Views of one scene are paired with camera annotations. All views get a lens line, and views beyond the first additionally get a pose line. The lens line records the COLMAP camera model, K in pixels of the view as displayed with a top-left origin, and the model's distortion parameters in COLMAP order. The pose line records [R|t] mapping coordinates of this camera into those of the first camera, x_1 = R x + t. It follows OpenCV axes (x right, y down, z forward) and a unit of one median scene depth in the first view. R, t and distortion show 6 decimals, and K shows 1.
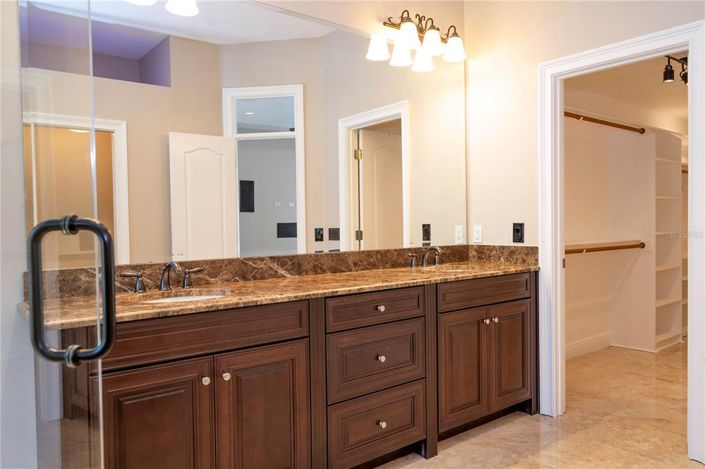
lens RADIAL K [[514.1, 0, 354.0], [0, 514.1, 235.4], [0, 0, 1]] dist [0.008822, -0.007926]
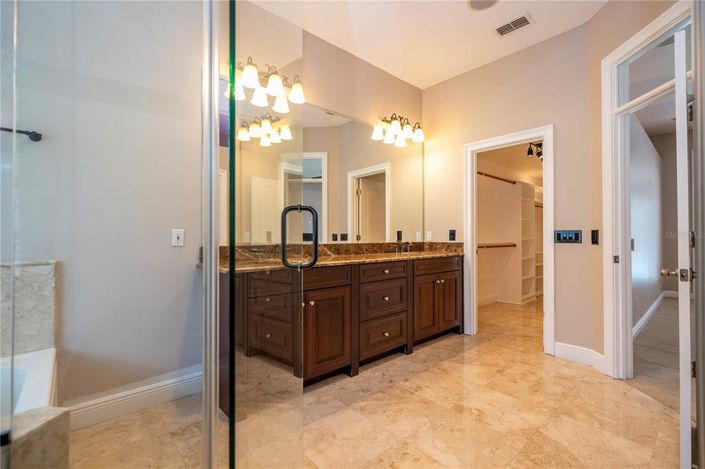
lens RADIAL K [[316.0, 0, 349.4], [0, 316.0, 235.7], [0, 0, 1]] dist [-0.003018, 0.000573]
pose [[0.998474, 0.014733, 0.053214, -0.111678], [-0.013012, 0.999385, -0.032552, 0.039742], [-0.053661, 0.031810, 0.998052, -0.110206]]
